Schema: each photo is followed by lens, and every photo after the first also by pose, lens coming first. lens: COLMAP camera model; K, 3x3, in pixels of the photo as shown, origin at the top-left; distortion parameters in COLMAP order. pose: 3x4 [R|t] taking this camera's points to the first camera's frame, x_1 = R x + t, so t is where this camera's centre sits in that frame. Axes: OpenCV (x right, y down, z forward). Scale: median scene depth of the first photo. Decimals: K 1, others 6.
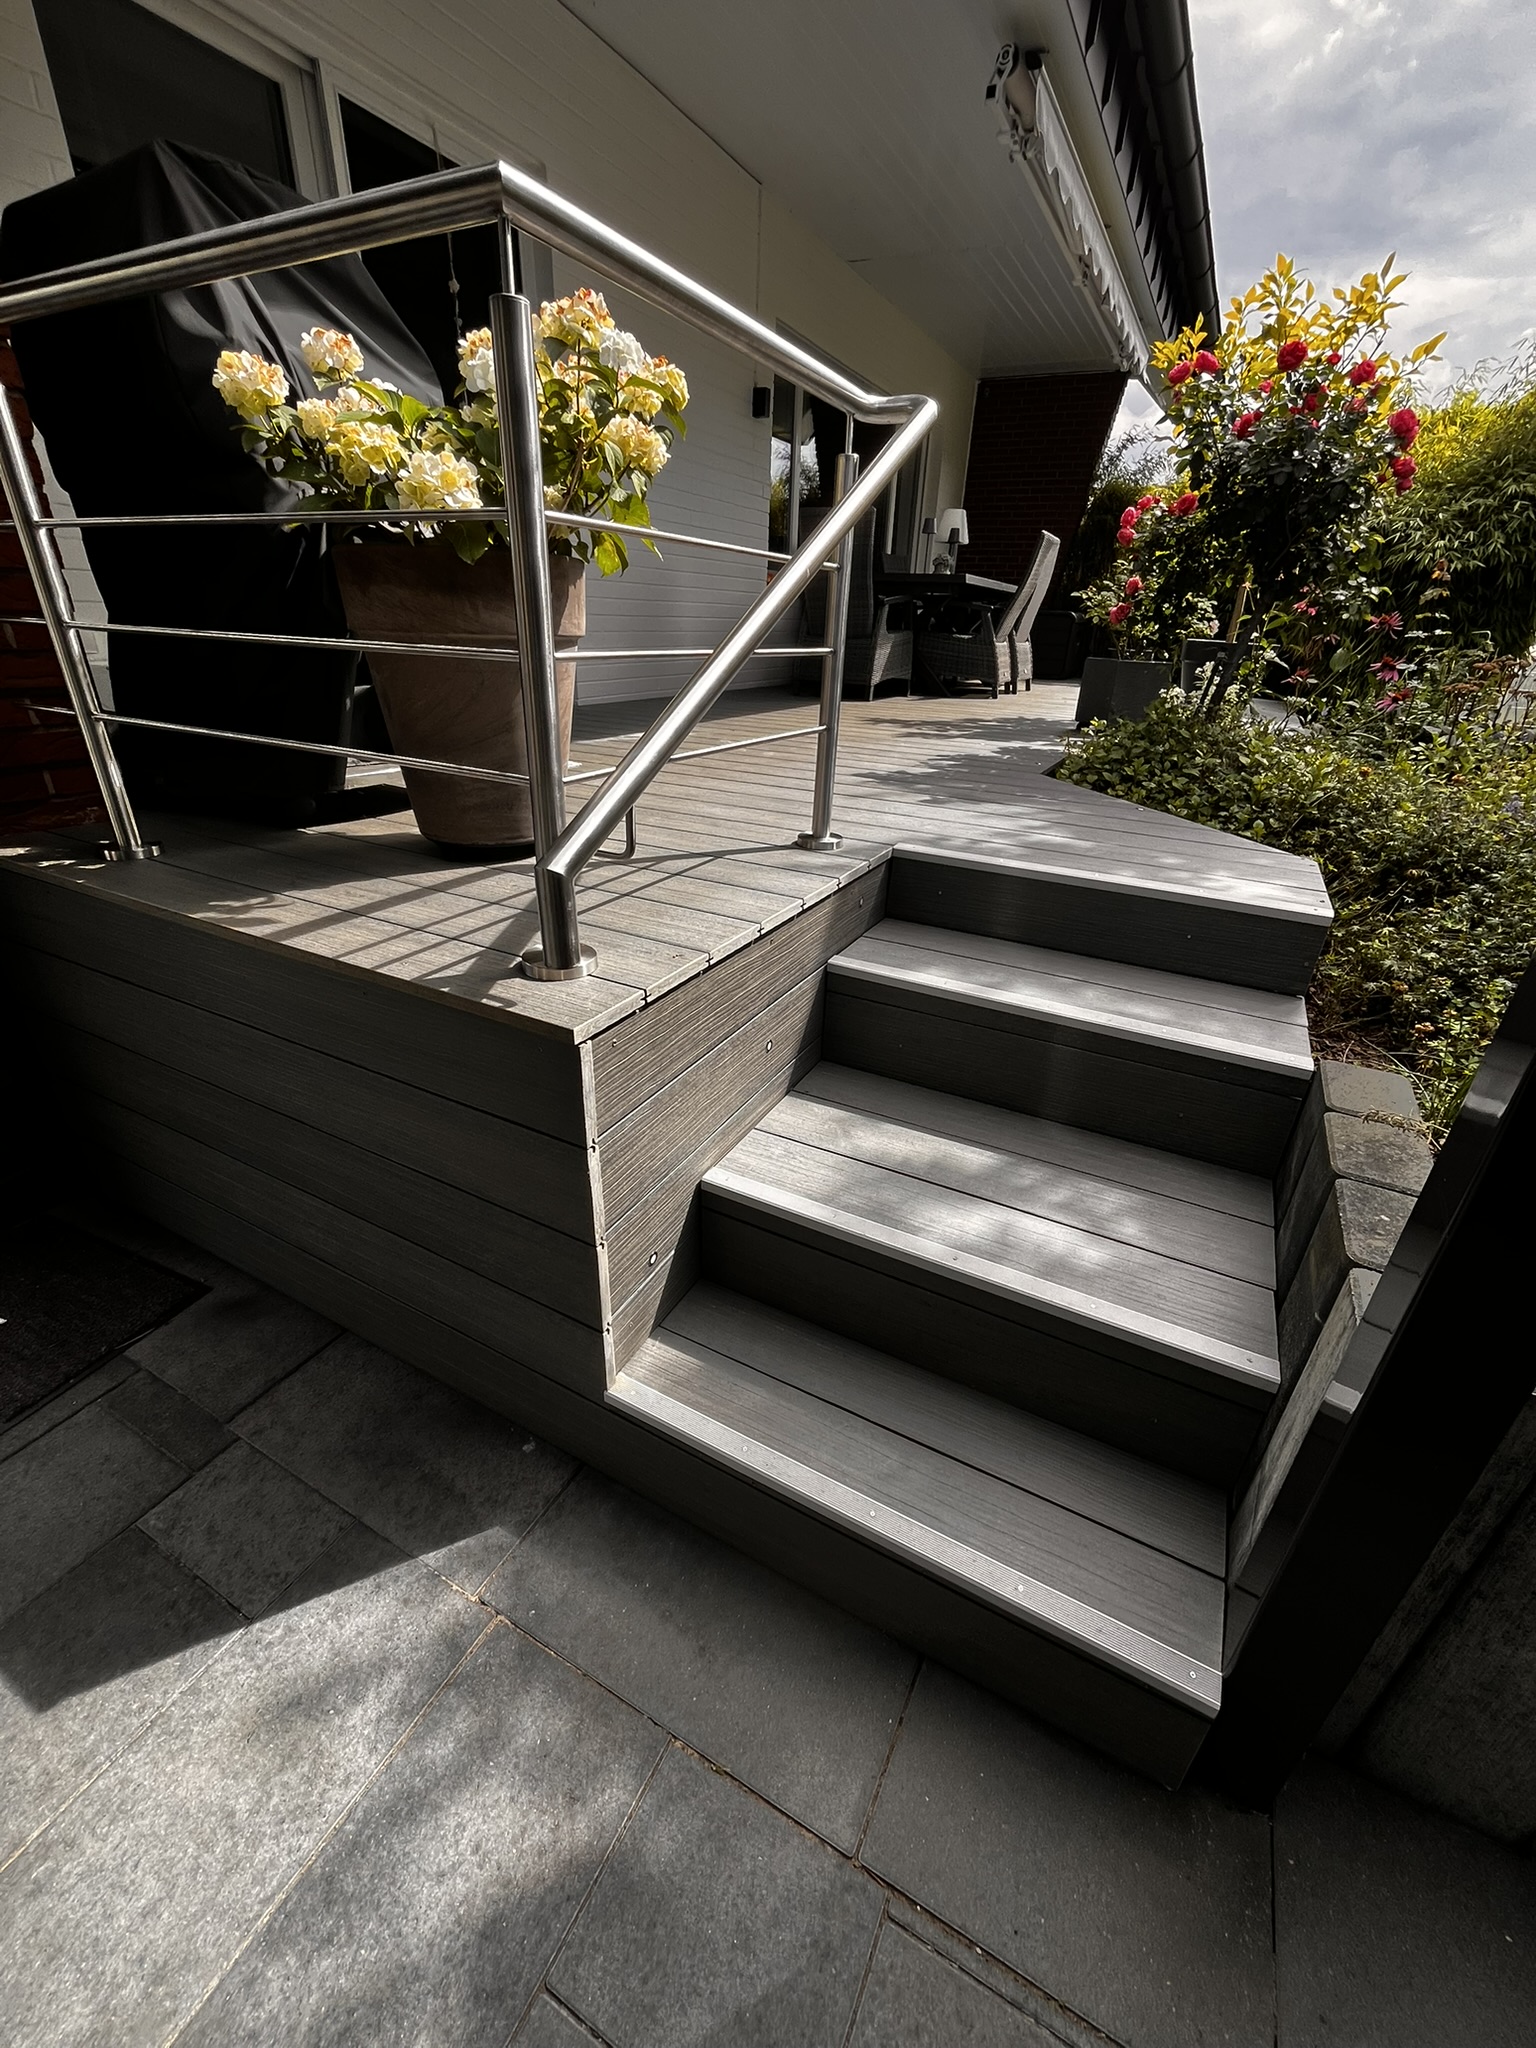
lens RADIAL K [[825.0, 0, 775.0], [0, 825.0, 1026.2], [0, 0, 1]] dist [-0.002587, -0.000034]
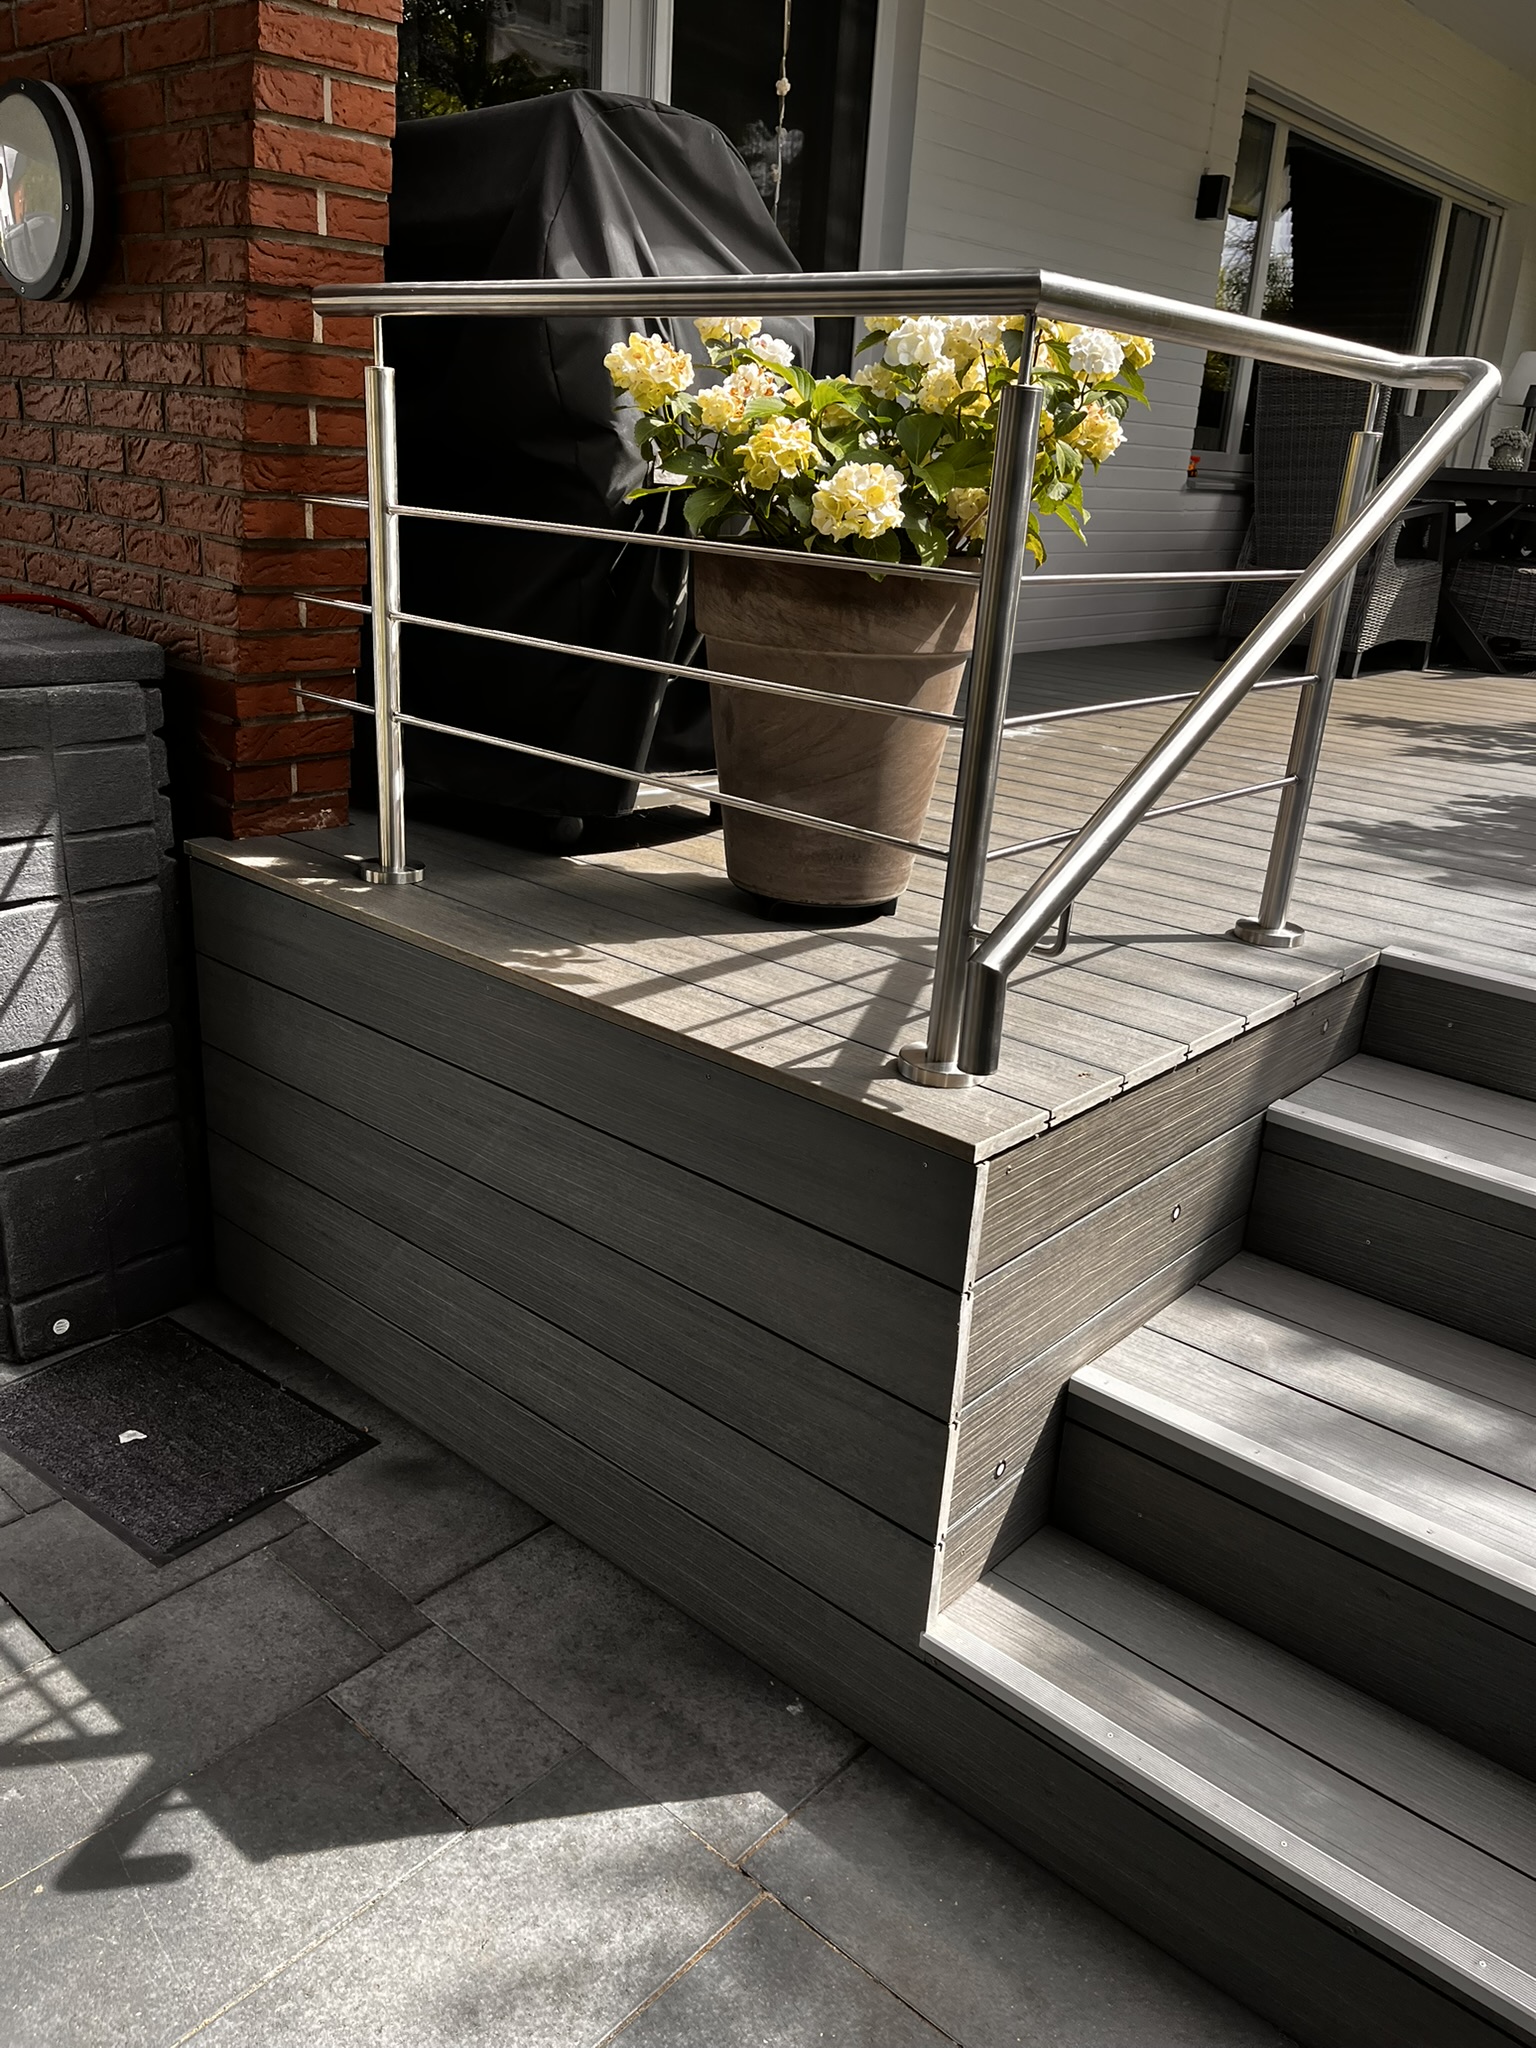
lens RADIAL K [[1551.5, 0, 756.9], [0, 1551.5, 1024.9], [0, 0, 1]] dist [0.075169, -0.112952]
pose [[0.970093, 0.103920, -0.219363, -0.091099], [-0.129184, 0.986139, -0.104123, 0.058112], [0.205502, 0.129347, 0.970071, -0.473553]]
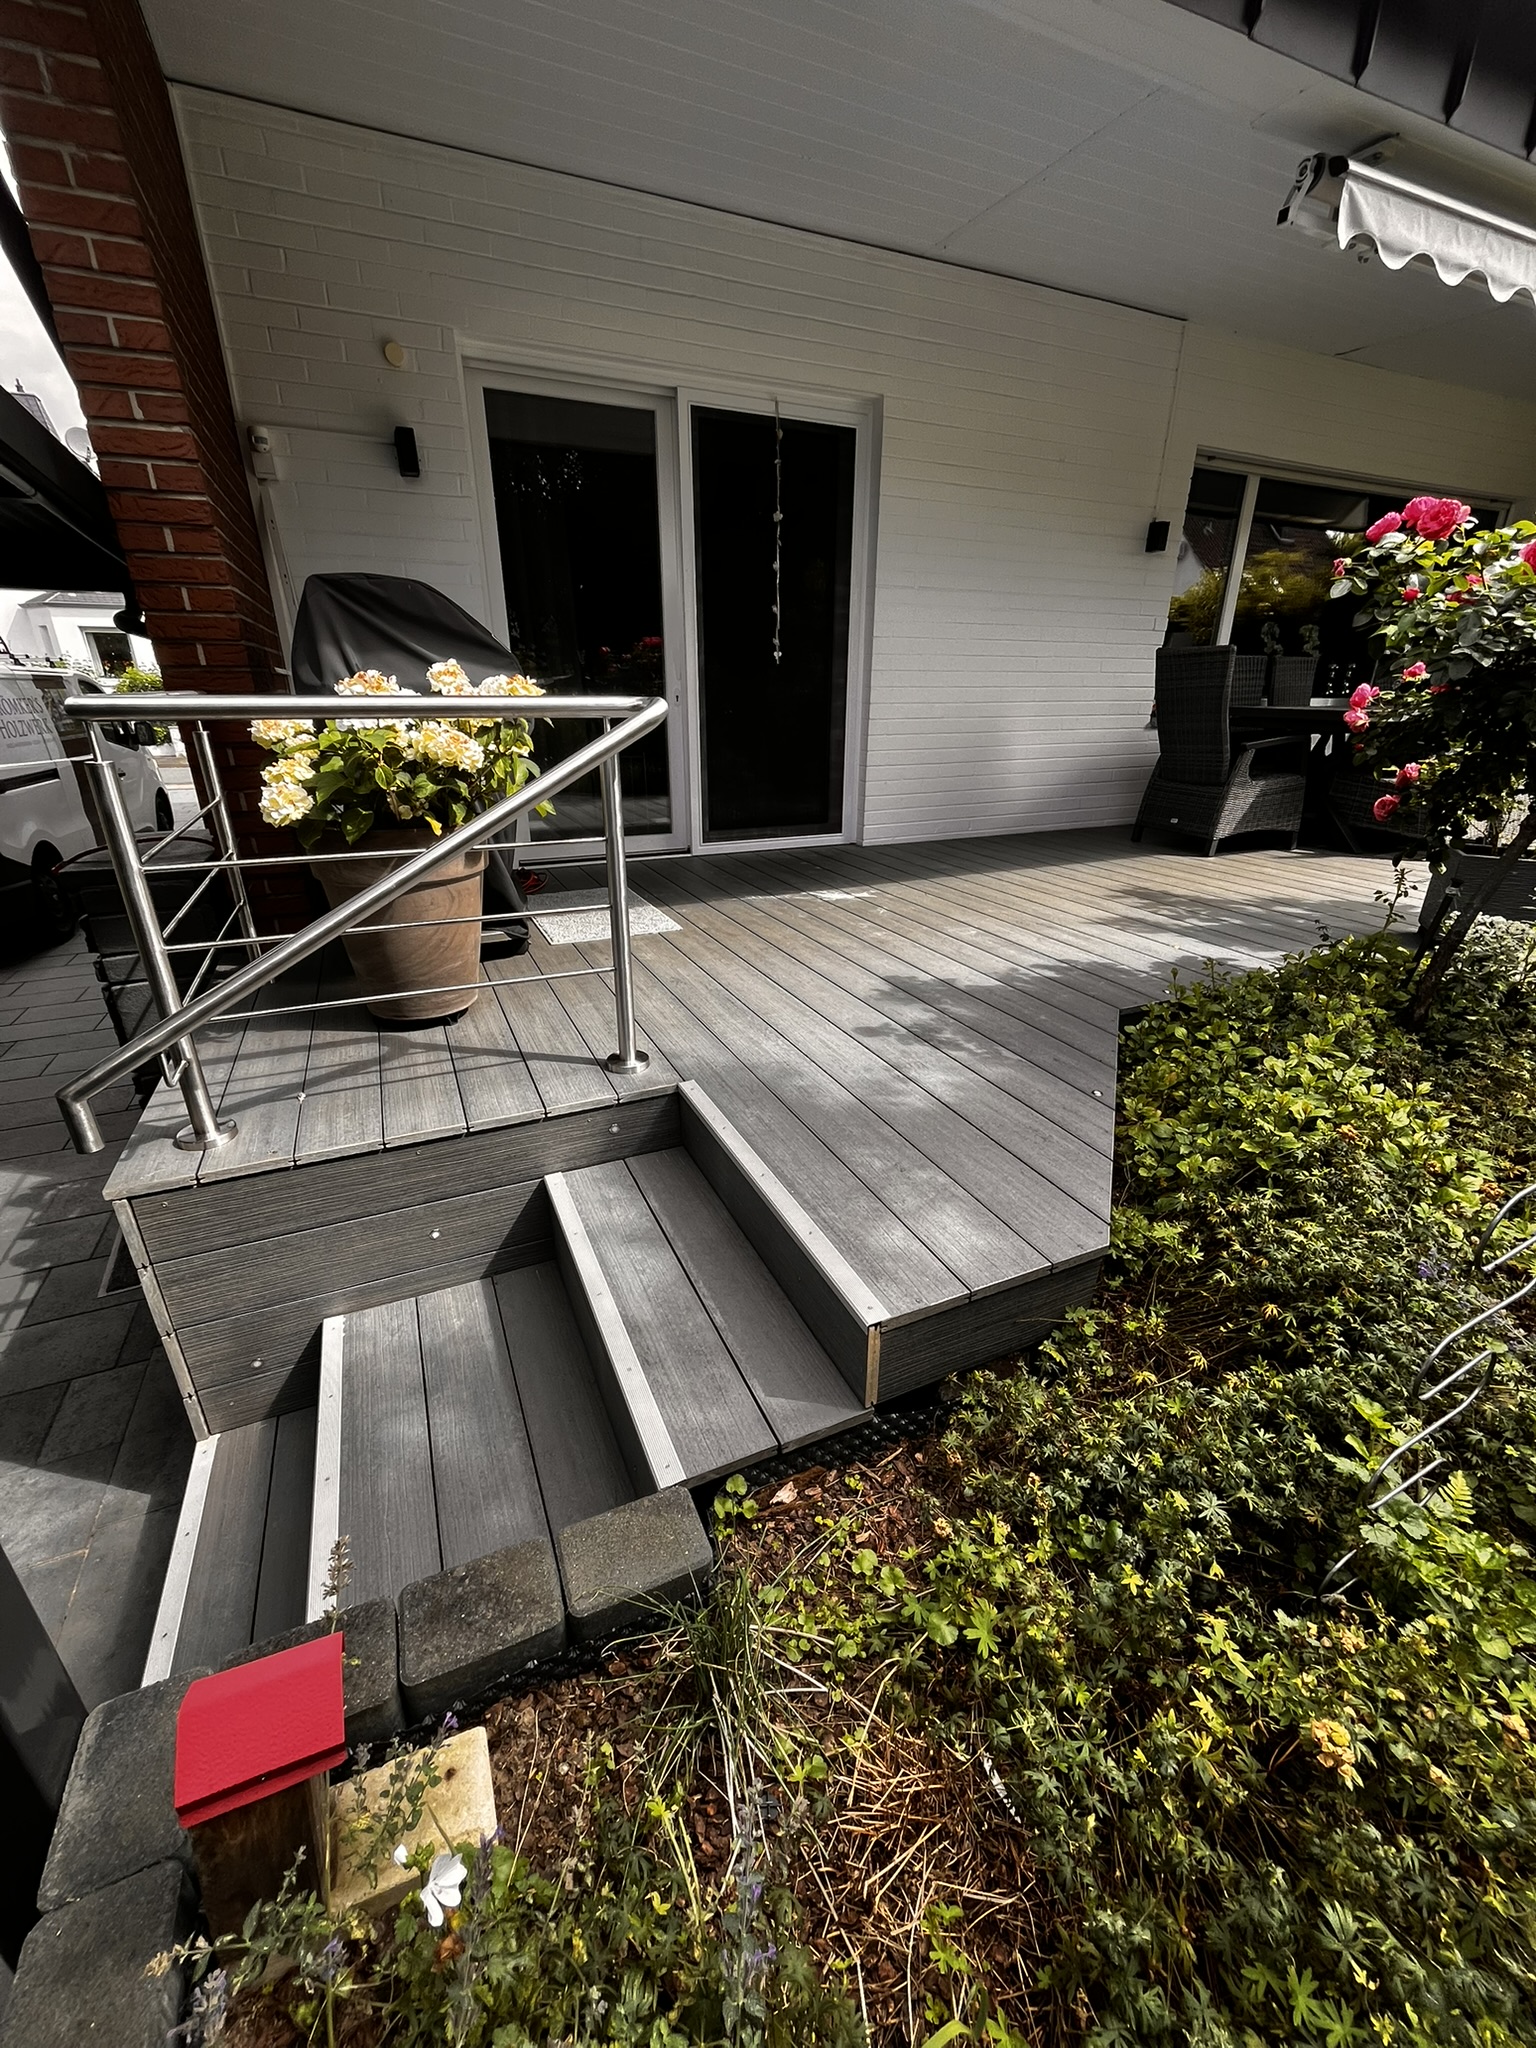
lens RADIAL K [[825.0, 0, 775.0], [0, 825.0, 1026.2], [0, 0, 1]] dist [-0.002587, -0.000034]
pose [[0.787850, 0.209798, -0.579031, 1.150101], [-0.253127, 0.967414, 0.006106, -0.455158], [0.561443, 0.141758, 0.815283, 0.300425]]
